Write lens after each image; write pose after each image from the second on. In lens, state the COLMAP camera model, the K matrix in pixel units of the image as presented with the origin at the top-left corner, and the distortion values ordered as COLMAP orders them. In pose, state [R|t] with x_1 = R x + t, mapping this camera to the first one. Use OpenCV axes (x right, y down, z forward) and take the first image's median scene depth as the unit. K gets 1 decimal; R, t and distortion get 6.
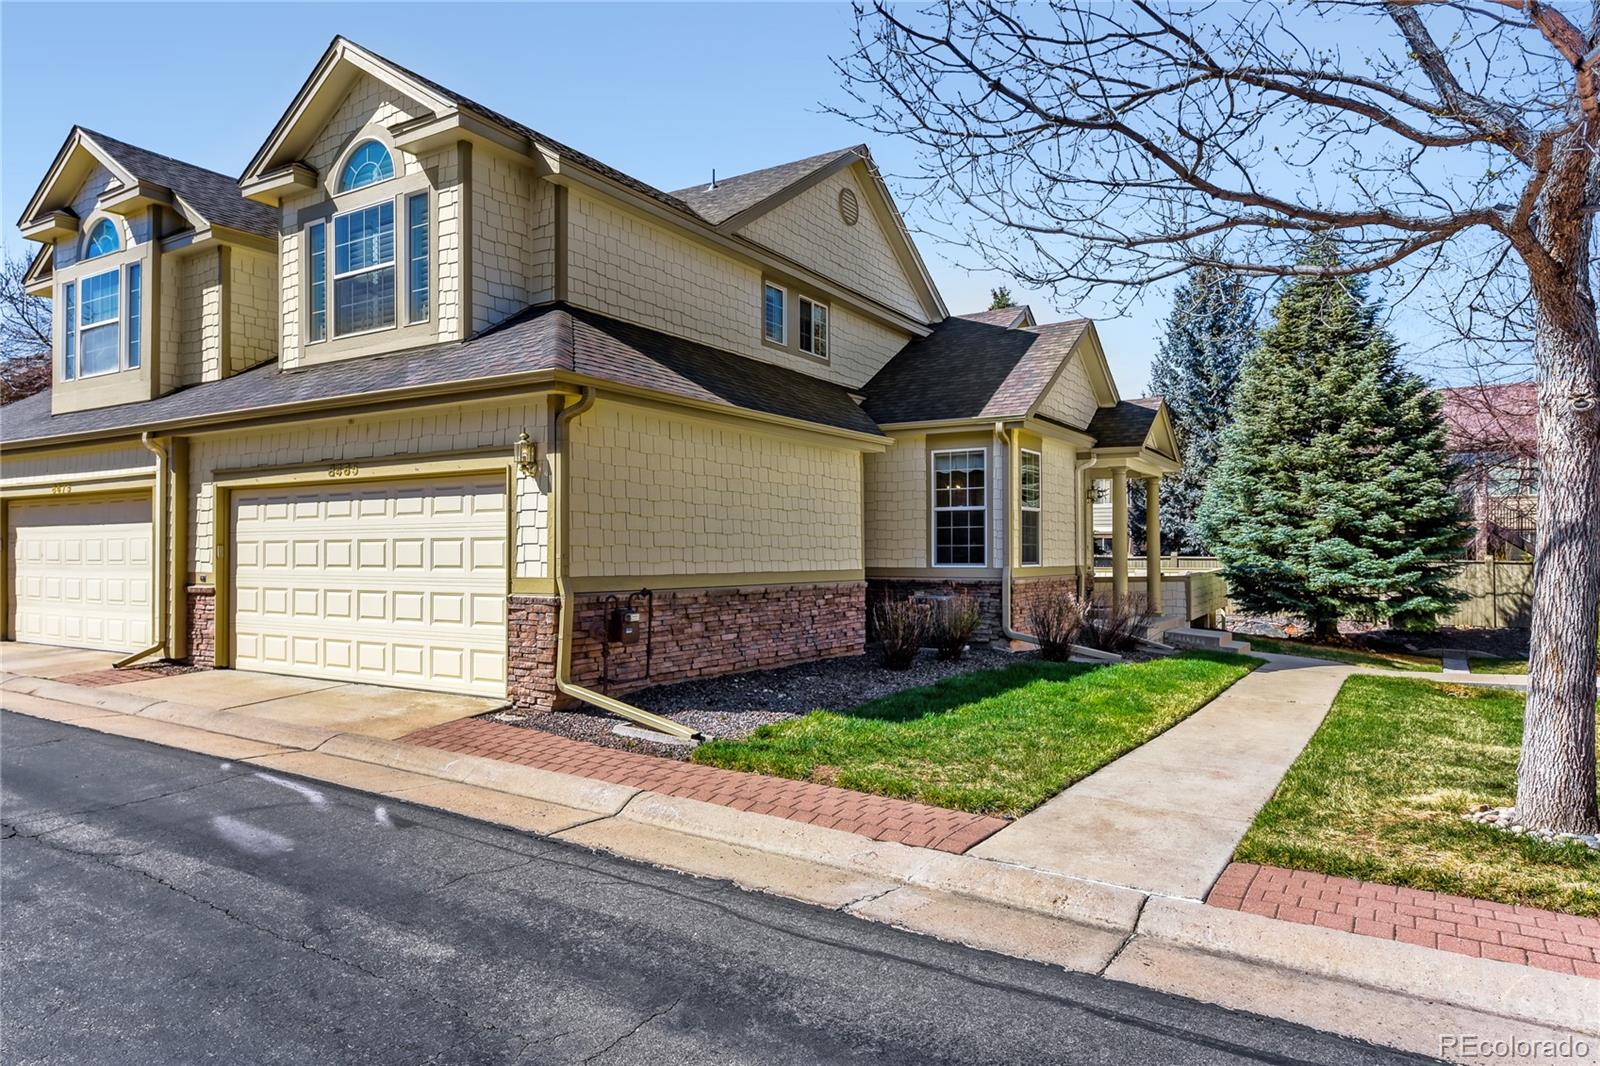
lens RADIAL K [[999.4, 0, 800.0], [0, 999.4, 533.0], [0, 0, 1]] dist [0.000335, 0.000005]
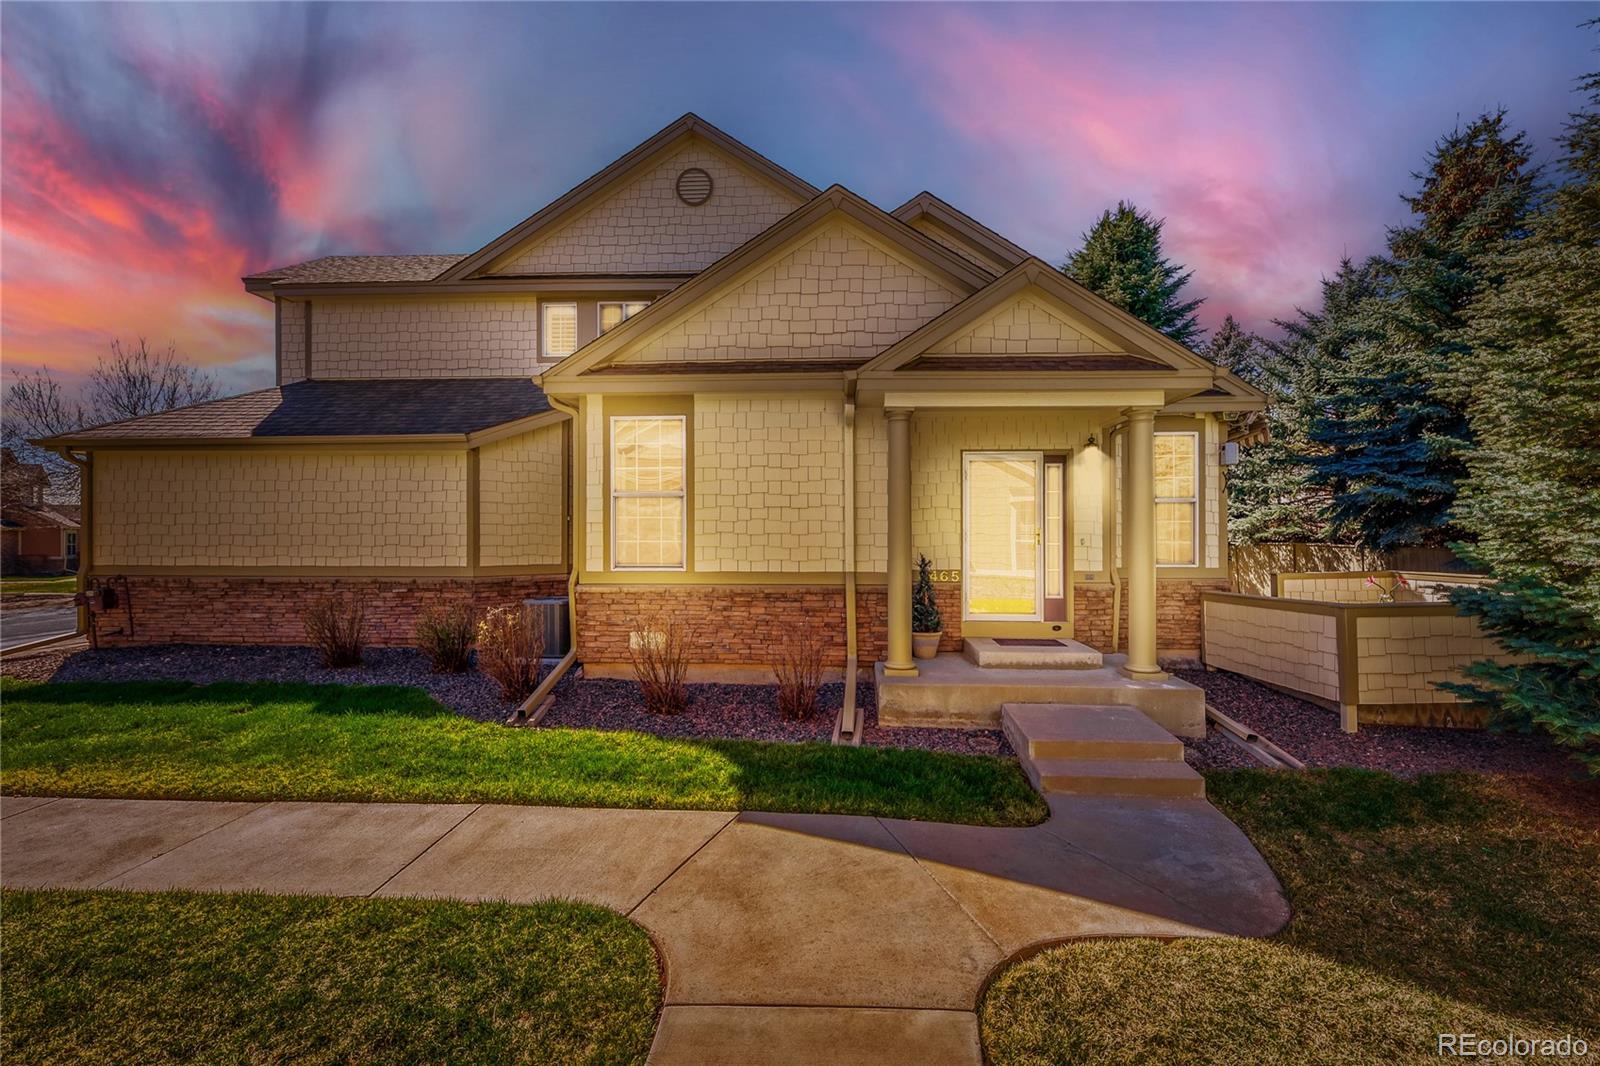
lens RADIAL K [[658.8, 0, 804.8], [0, 658.8, 538.9], [0, 0, 1]] dist [-0.000747, -0.000069]
pose [[0.491871, -0.001219, -0.870667, 0.913643], [0.017598, 0.999809, 0.008542, 0.009699], [0.870490, -0.019524, 0.491798, 1.083627]]
